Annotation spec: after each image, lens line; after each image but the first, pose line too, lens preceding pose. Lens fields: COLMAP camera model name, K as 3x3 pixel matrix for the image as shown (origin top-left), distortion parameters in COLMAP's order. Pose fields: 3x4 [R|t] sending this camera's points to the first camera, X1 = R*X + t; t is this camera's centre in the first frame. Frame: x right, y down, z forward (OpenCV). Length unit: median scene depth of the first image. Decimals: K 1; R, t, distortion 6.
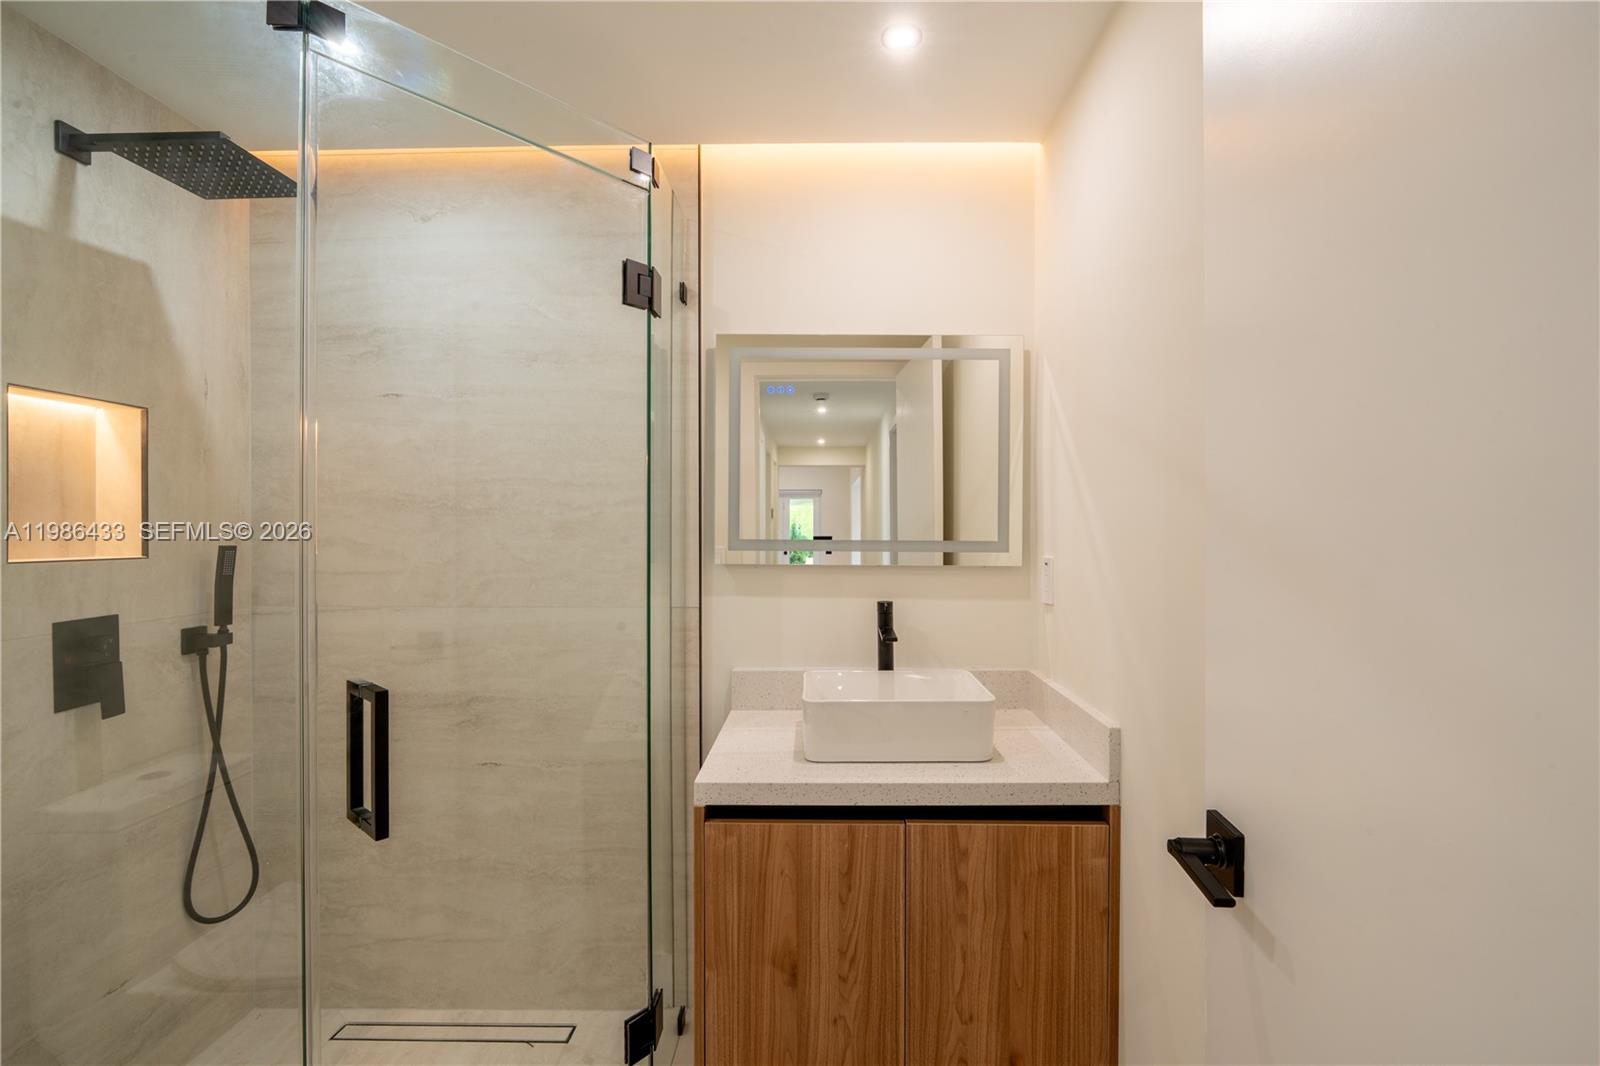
lens RADIAL K [[709.8, 0, 807.7], [0, 709.8, 528.0], [0, 0, 1]] dist [-0.012911, 0.002754]
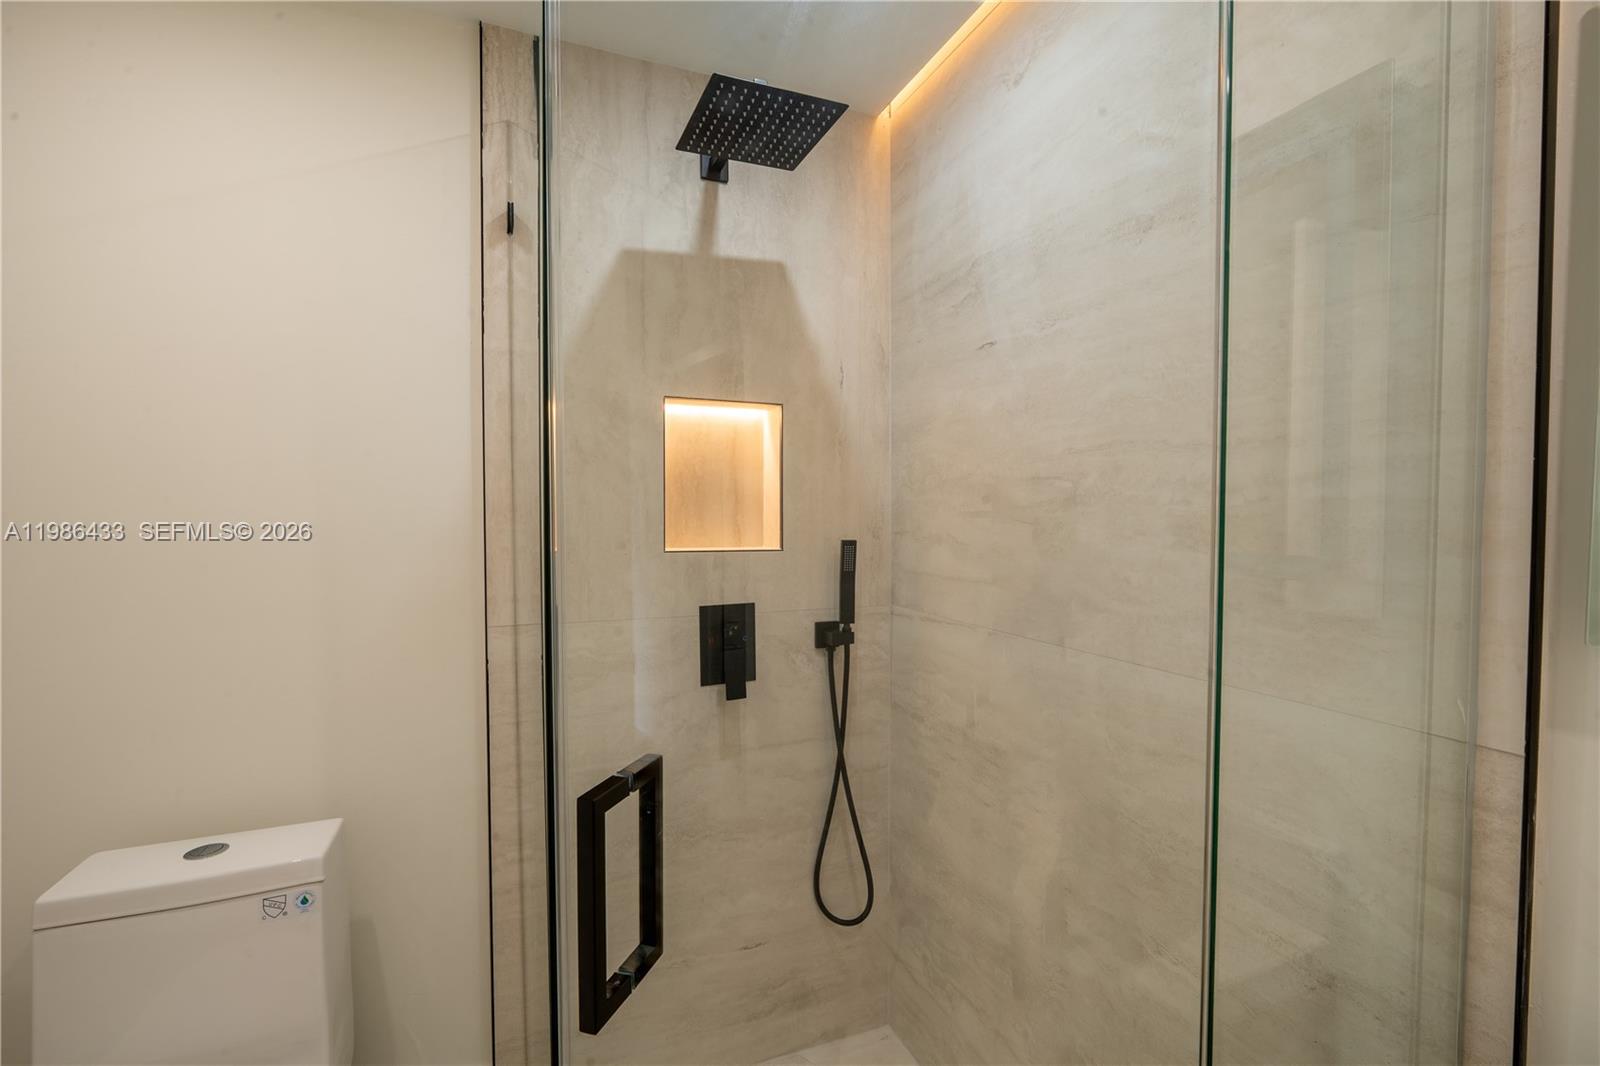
lens RADIAL K [[709.8, 0, 805.8], [0, 709.8, 537.5], [0, 0, 1]] dist [-0.012911, 0.002754]
pose [[0.409712, 0.032512, -0.911636, 0.020211], [-0.005110, 0.999431, 0.033346, -0.009860], [0.912201, -0.009004, 0.409645, 0.525873]]
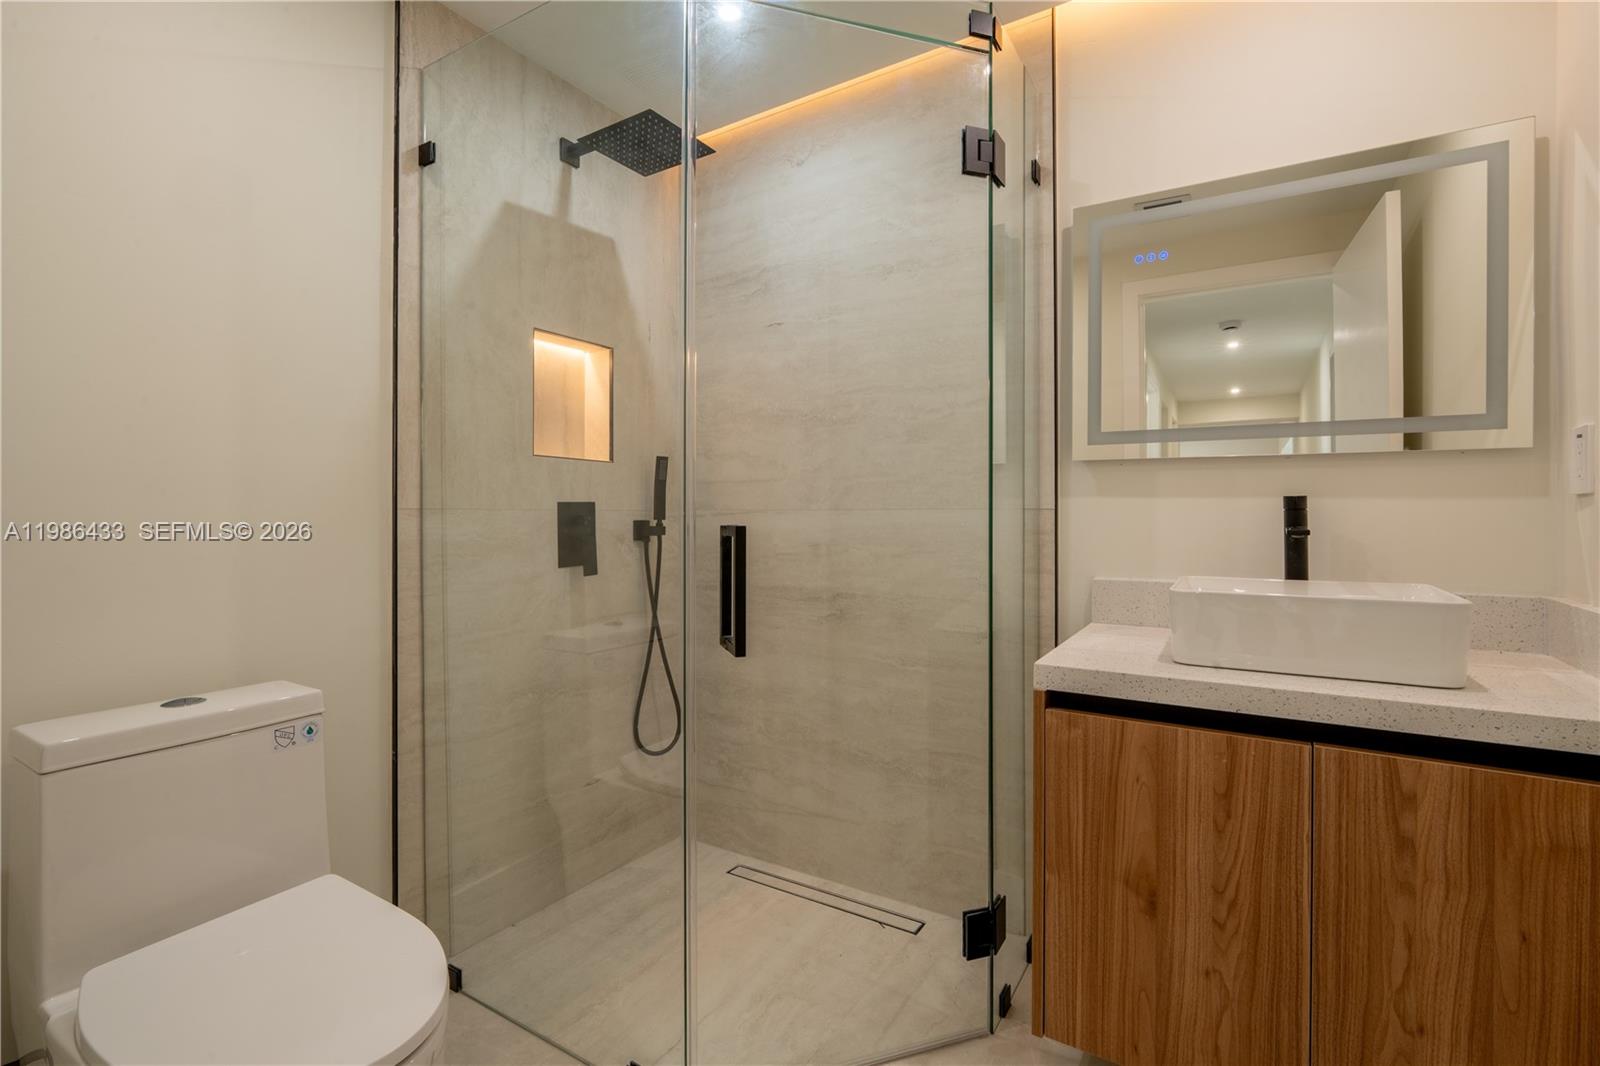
lens RADIAL K [[709.8, 0, 805.2], [0, 709.8, 515.2], [0, 0, 1]] dist [-0.012911, 0.002754]
pose [[0.859108, 0.000999, -0.511793, 0.040932], [-0.002199, 0.999996, -0.001740, 0.123736], [0.511789, 0.002620, 0.859107, 0.040766]]
